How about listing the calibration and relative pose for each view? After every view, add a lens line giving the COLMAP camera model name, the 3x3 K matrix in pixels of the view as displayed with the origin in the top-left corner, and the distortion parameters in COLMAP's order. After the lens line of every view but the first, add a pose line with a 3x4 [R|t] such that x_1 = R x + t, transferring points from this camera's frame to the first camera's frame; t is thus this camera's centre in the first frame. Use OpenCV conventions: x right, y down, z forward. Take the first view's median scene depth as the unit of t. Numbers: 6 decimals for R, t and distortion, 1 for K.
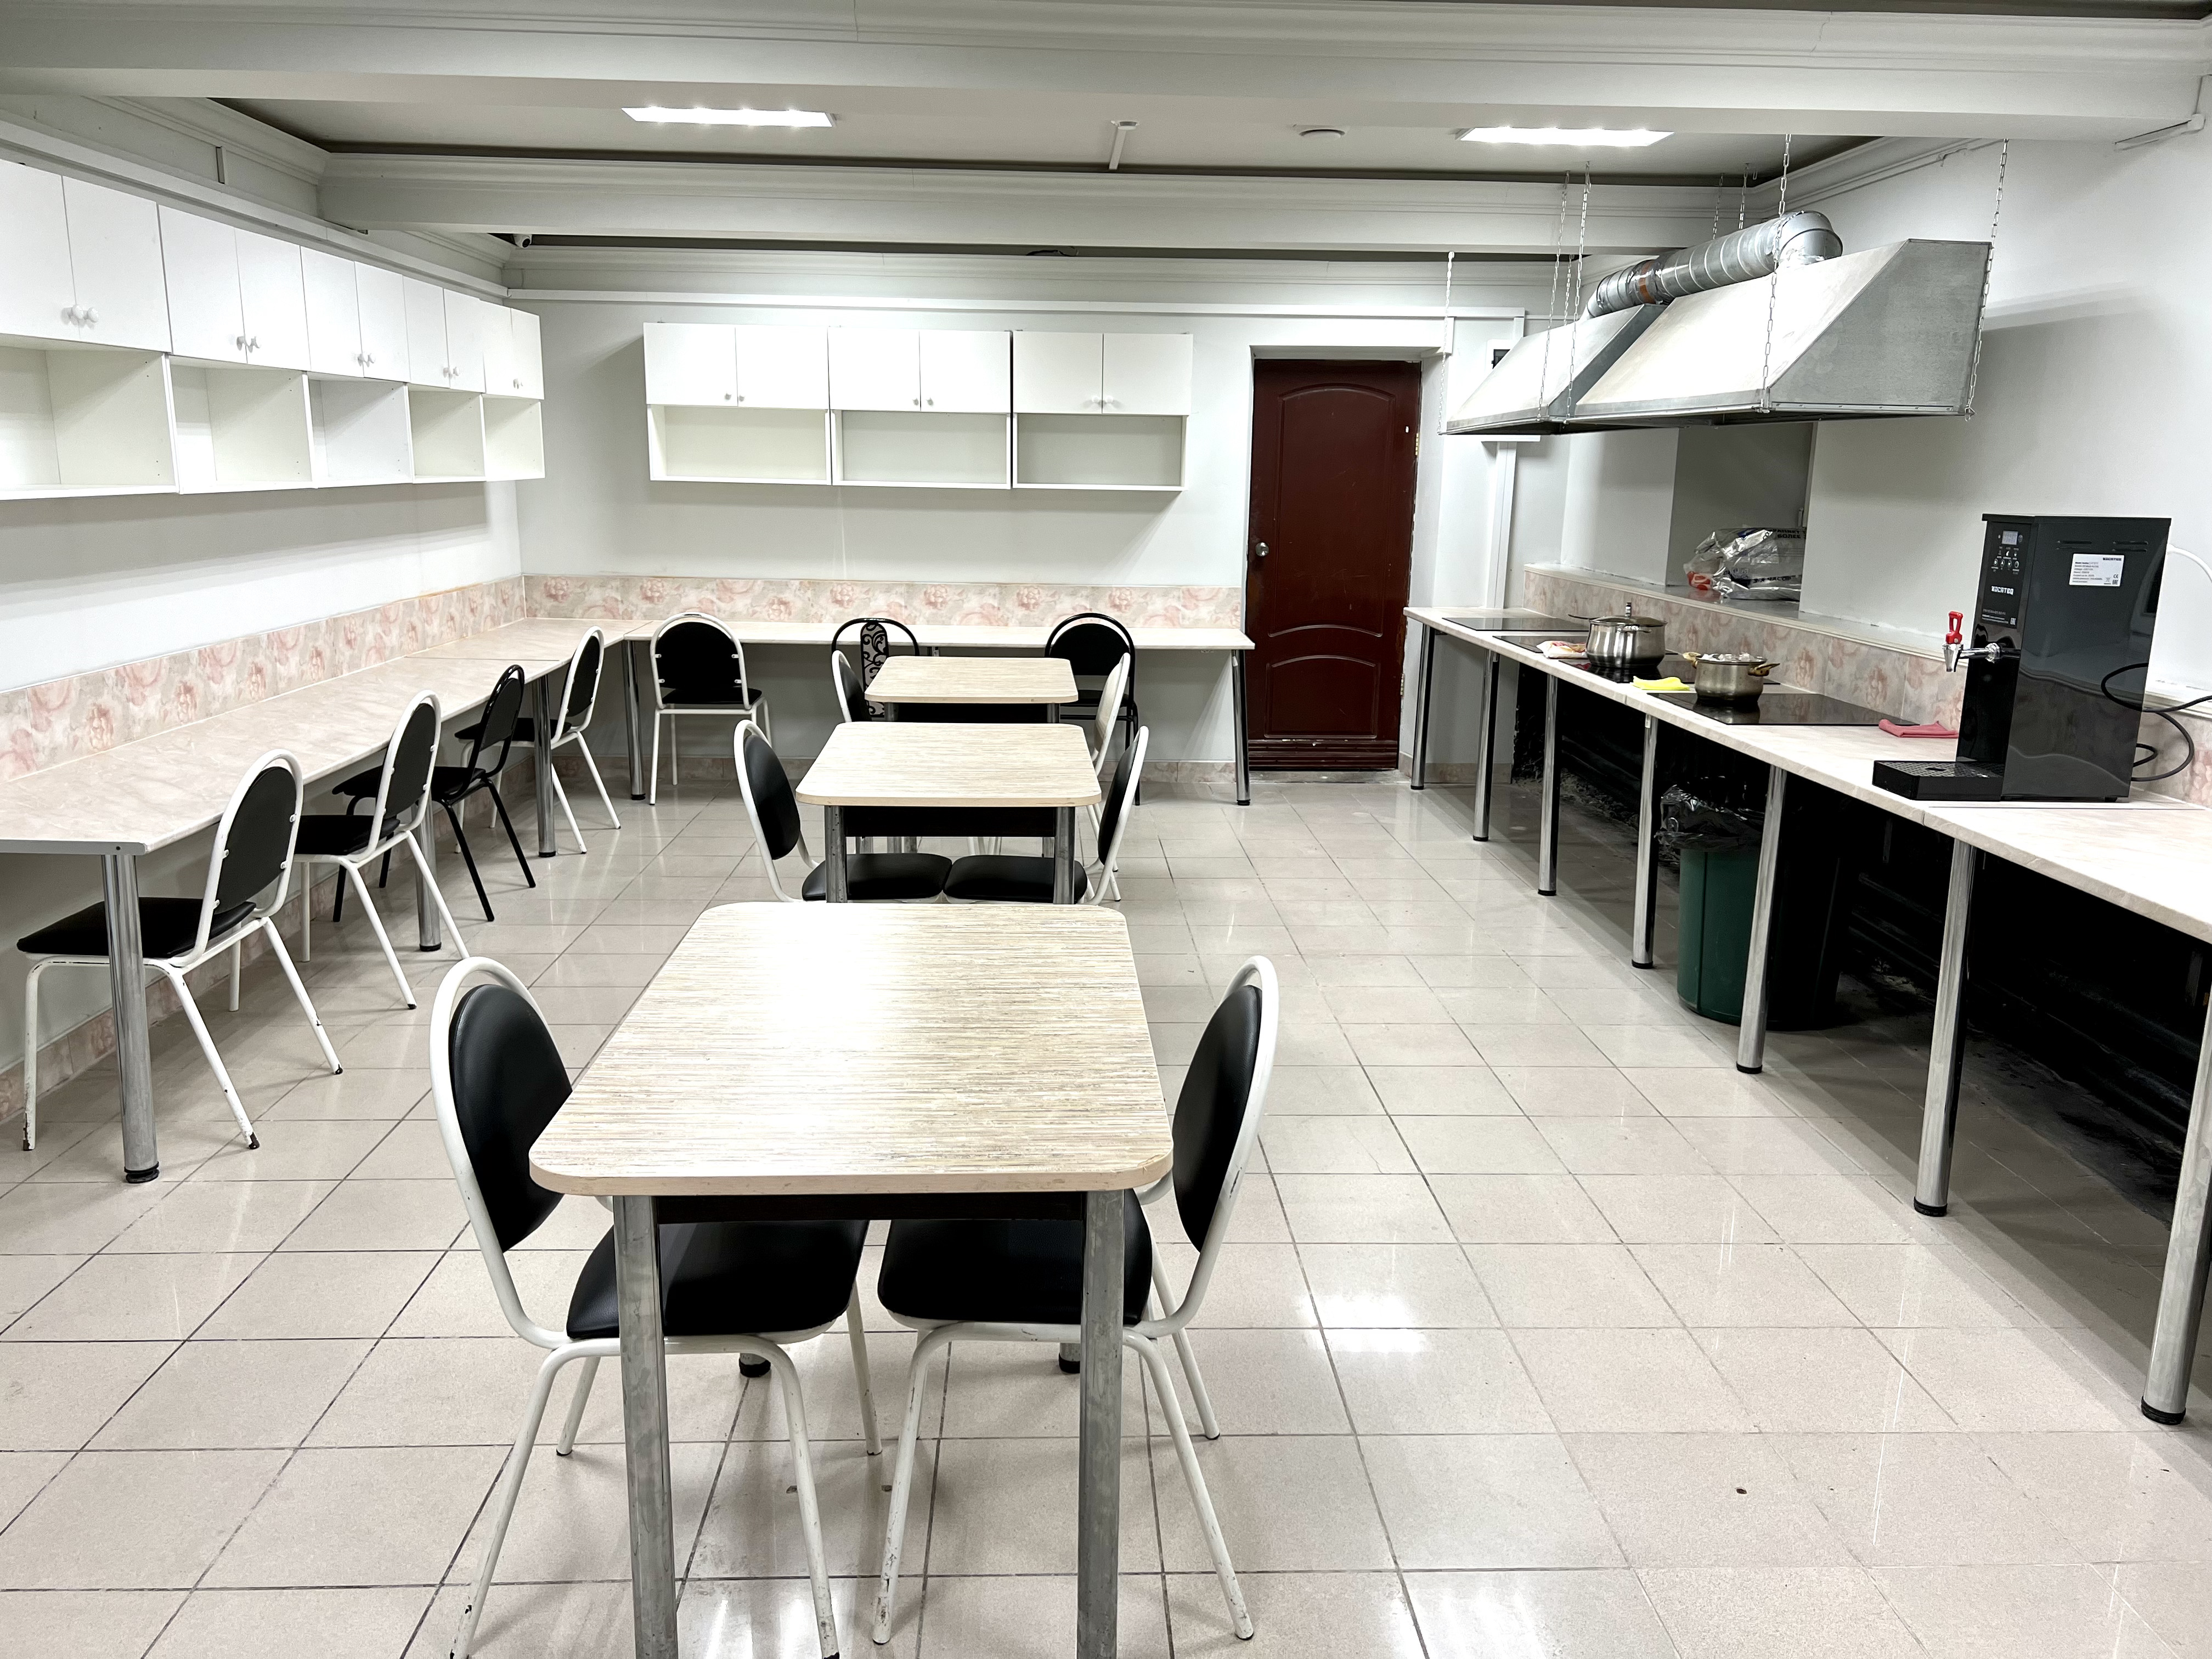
lens RADIAL K [[1676.3, 0, 1099.9], [0, 1676.3, 909.4], [0, 0, 1]] dist [0.088775, -0.078924]
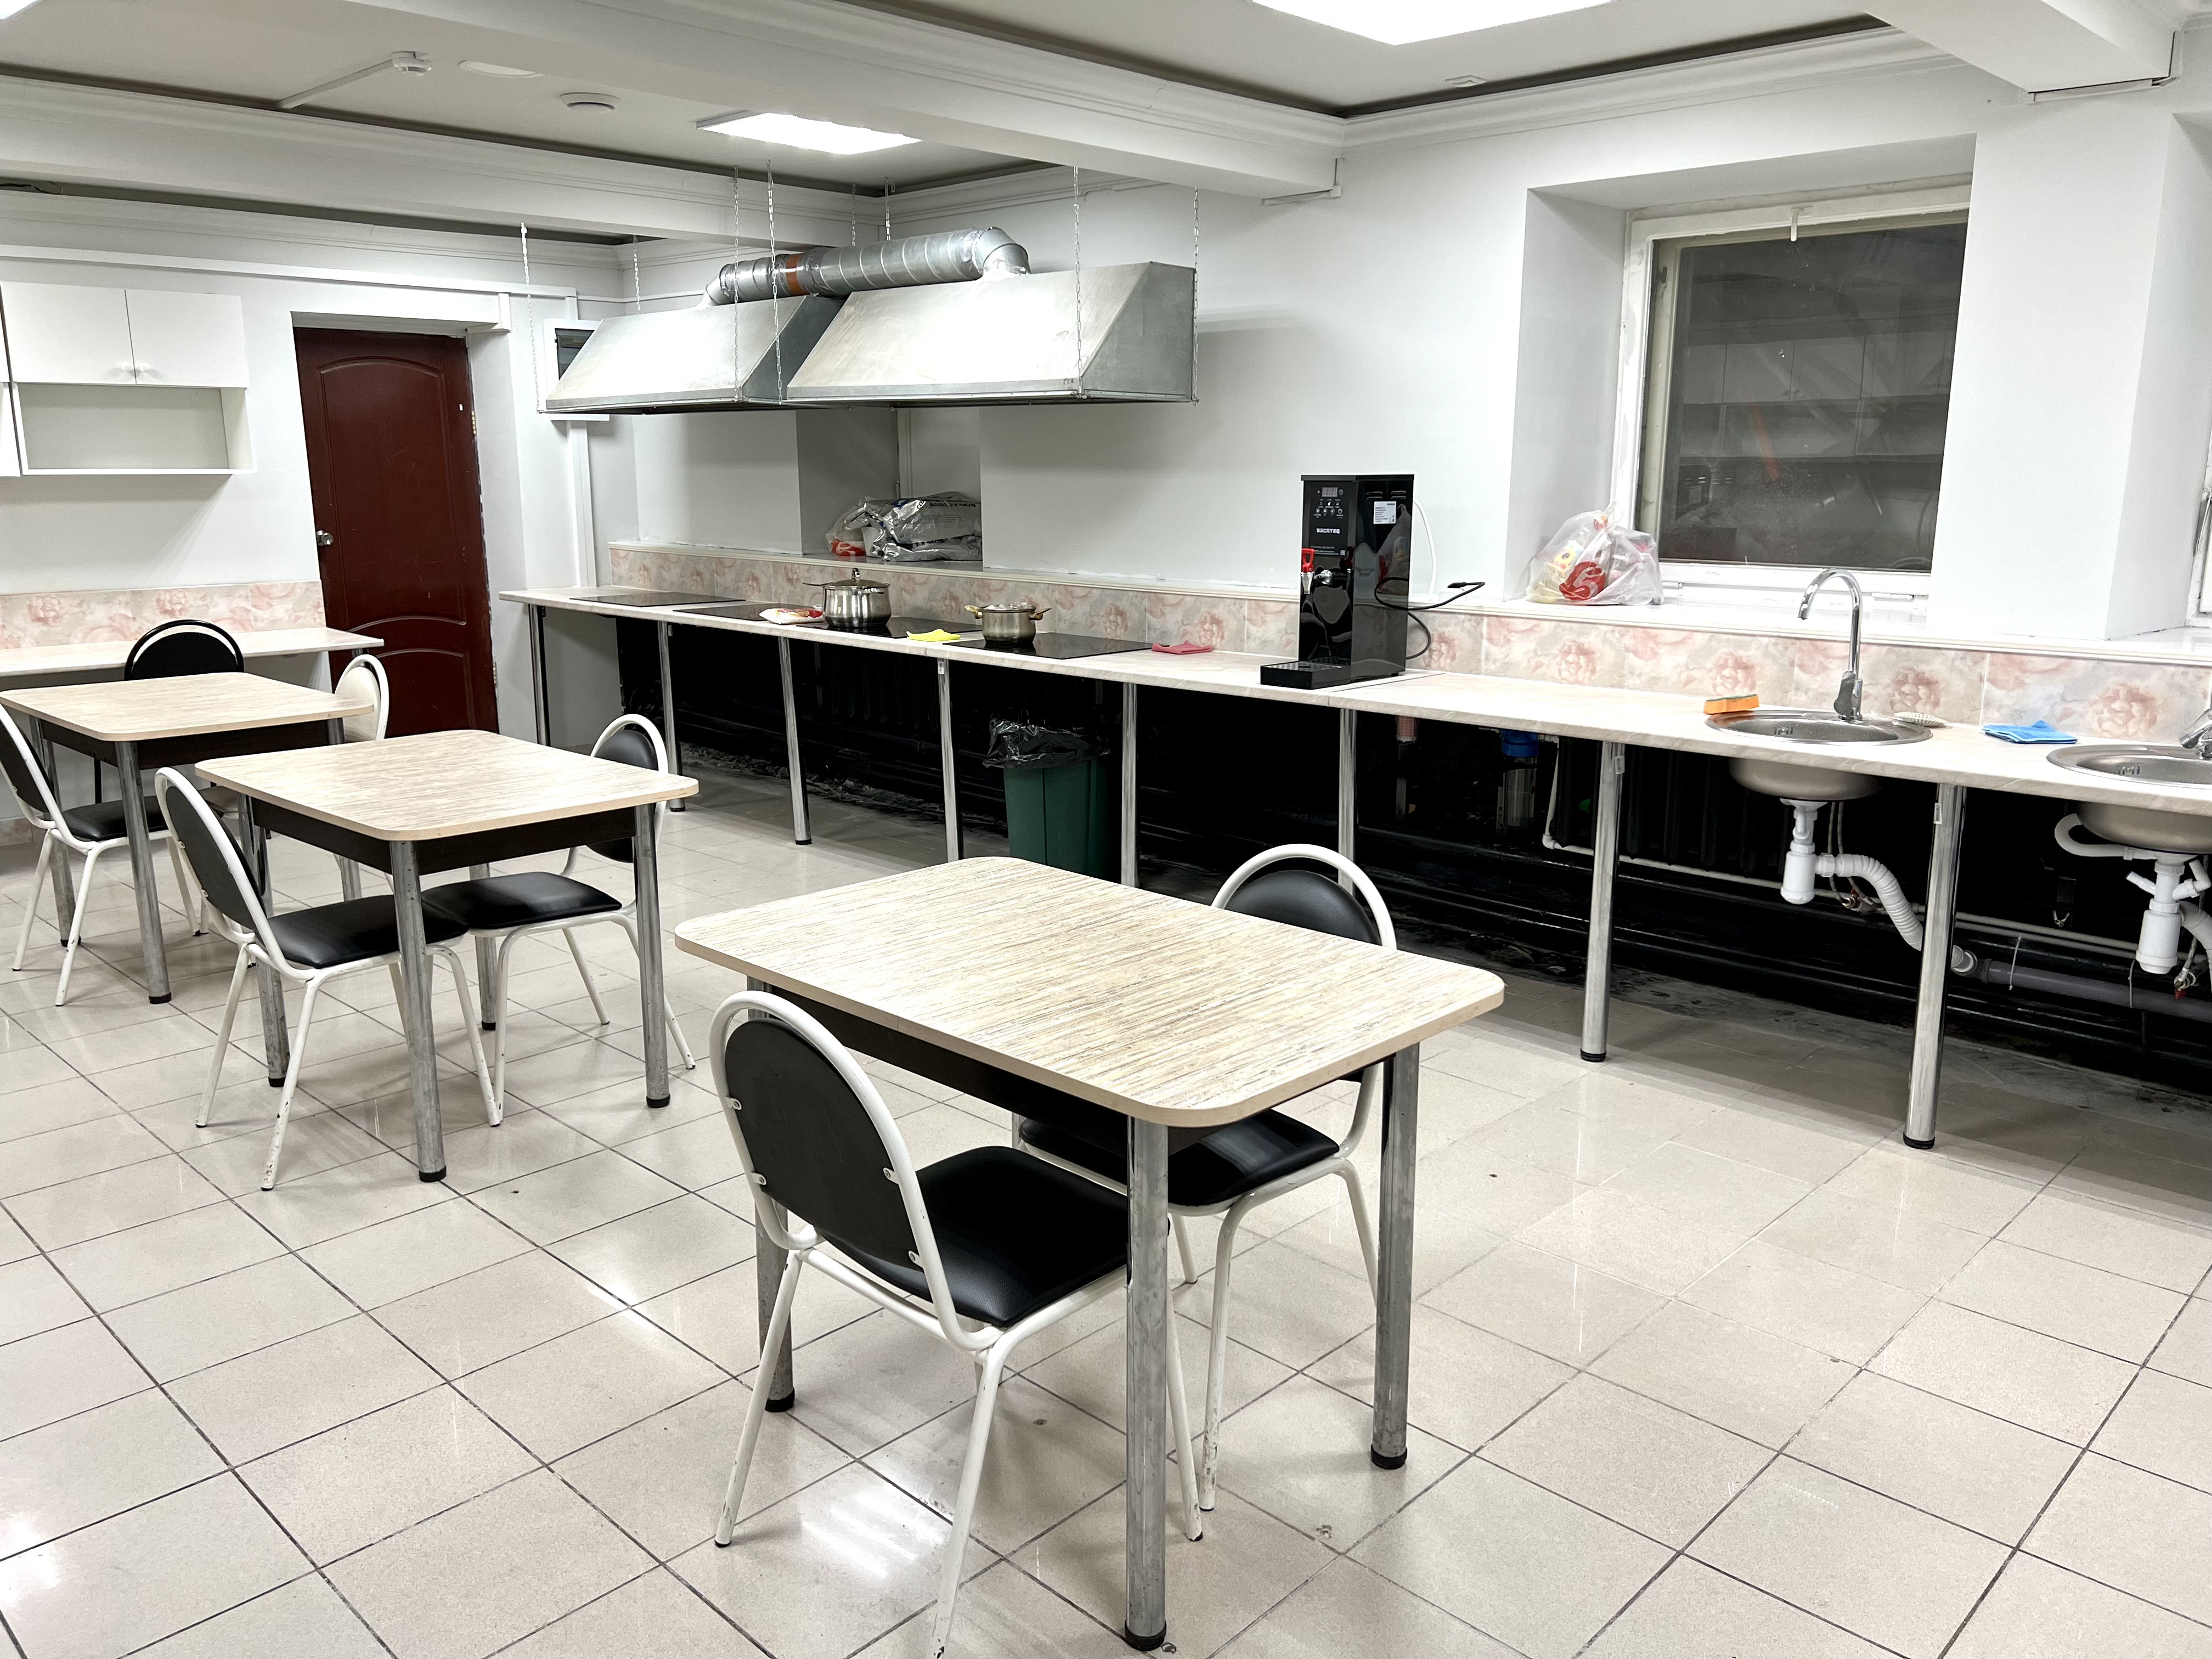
lens RADIAL K [[1676.3, 0, 1099.9], [0, 1676.3, 909.4], [0, 0, 1]] dist [0.088775, -0.078924]
pose [[0.729313, -0.195603, 0.655623, -0.339087], [0.189202, 0.978552, 0.081480, -0.021619], [-0.657499, 0.064621, 0.750679, 0.078896]]
